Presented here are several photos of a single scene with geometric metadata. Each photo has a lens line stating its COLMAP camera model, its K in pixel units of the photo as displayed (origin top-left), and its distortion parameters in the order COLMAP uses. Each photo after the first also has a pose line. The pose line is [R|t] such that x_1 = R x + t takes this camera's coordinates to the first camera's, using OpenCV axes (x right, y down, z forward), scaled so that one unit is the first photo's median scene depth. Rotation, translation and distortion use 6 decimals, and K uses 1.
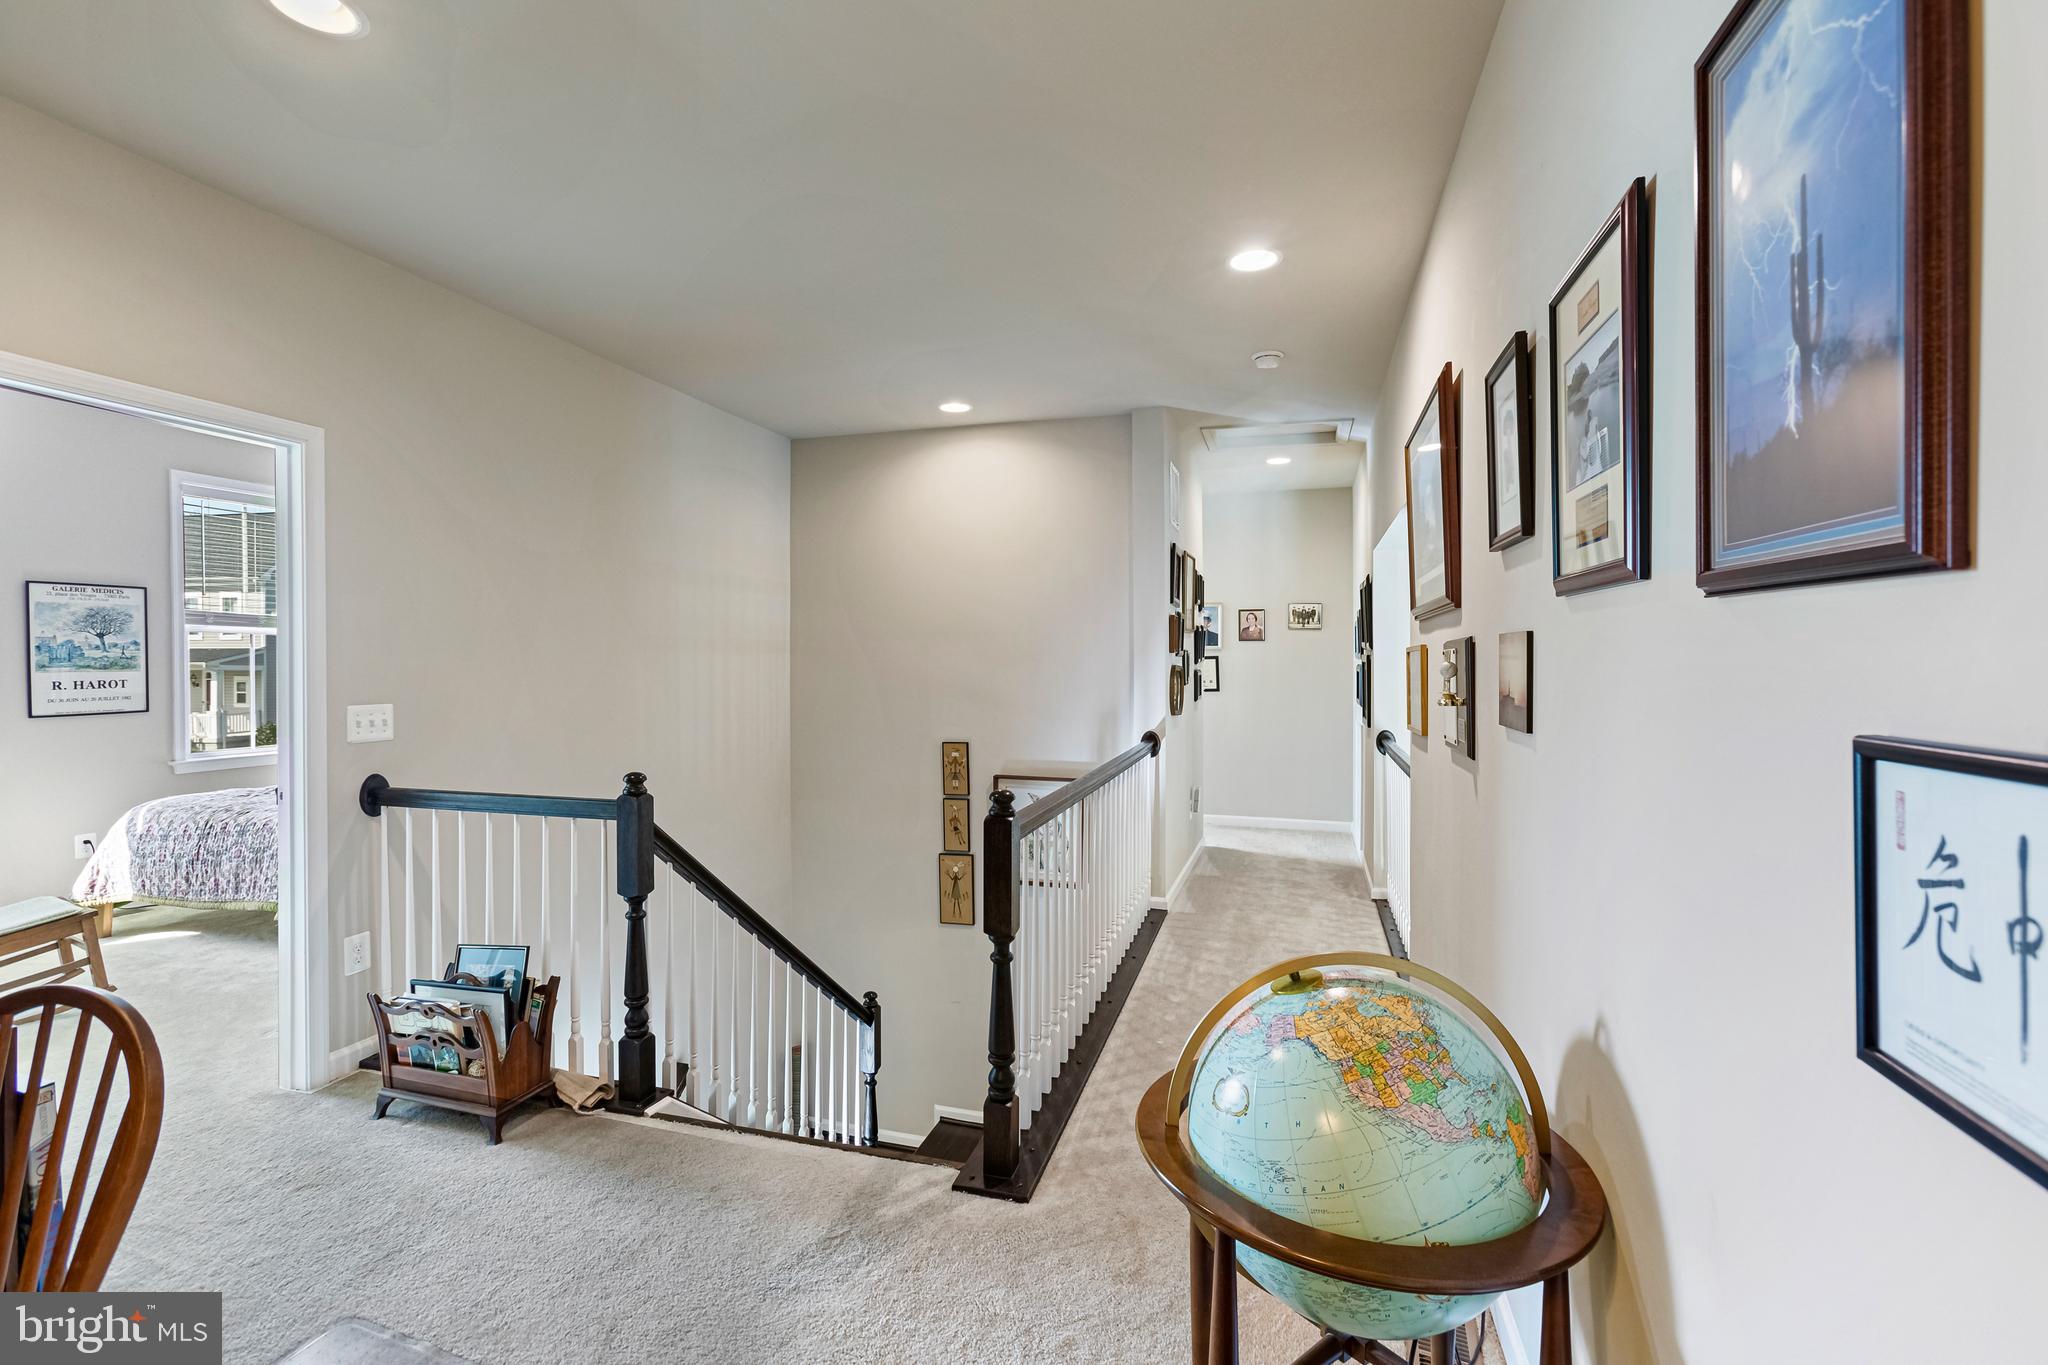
lens RADIAL K [[905.4, 0, 1028.5], [0, 905.4, 662.9], [0, 0, 1]] dist [-0.010543, 0.005366]
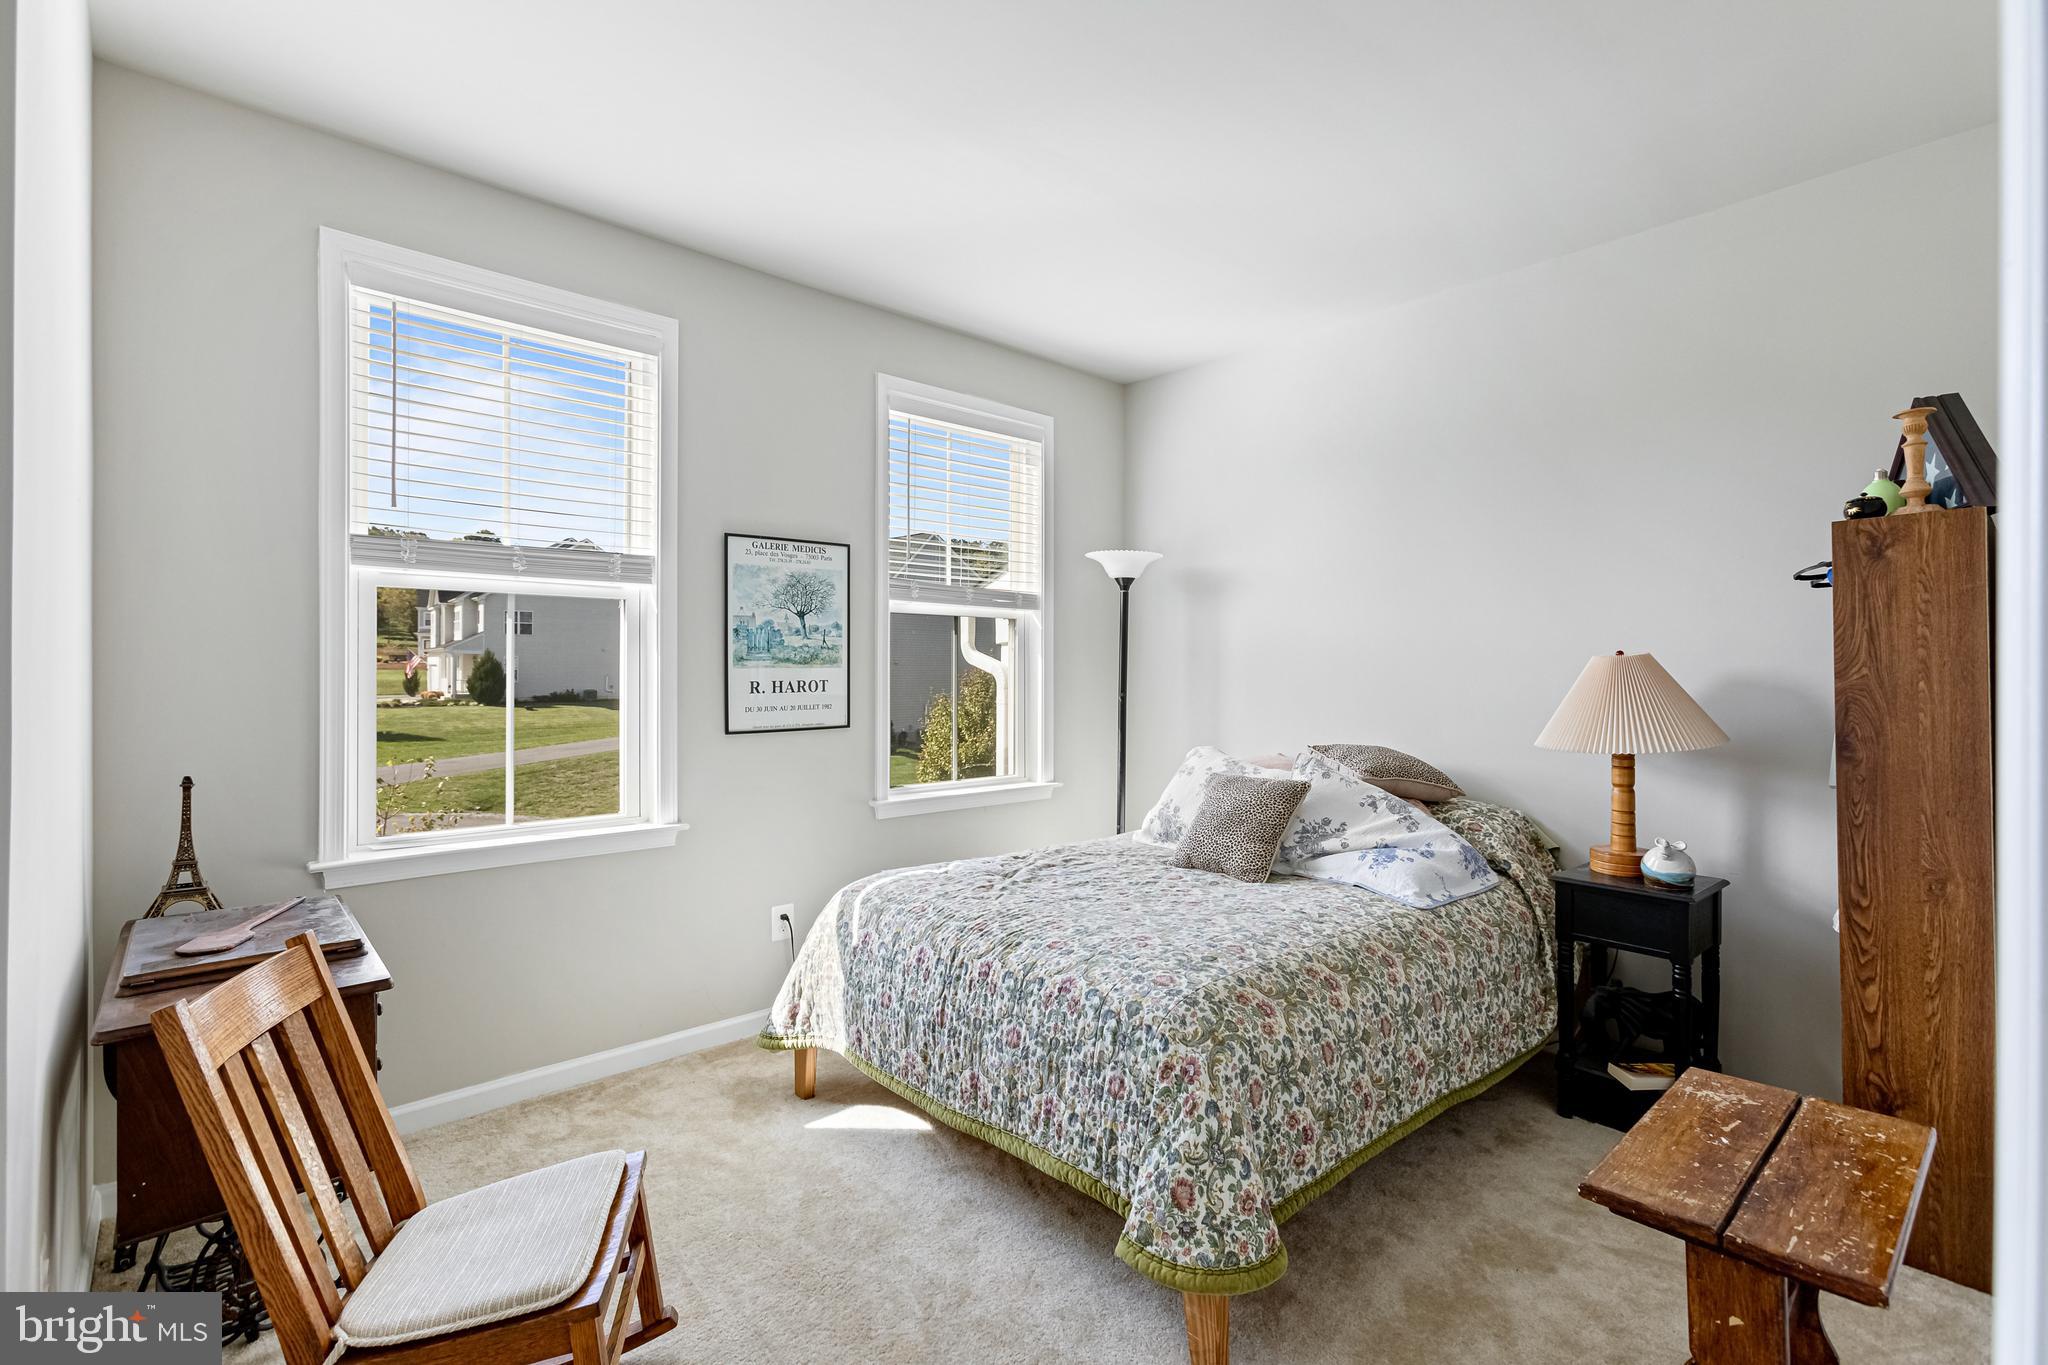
lens RADIAL K [[905.4, 0, 1020.1], [0, 905.4, 674.6], [0, 0, 1]] dist [-0.010543, 0.005366]
pose [[0.858680, 0.012598, -0.512358, -0.564440], [-0.011131, 0.999920, 0.005931, 0.009522], [0.512392, 0.000610, 0.858752, 0.522721]]
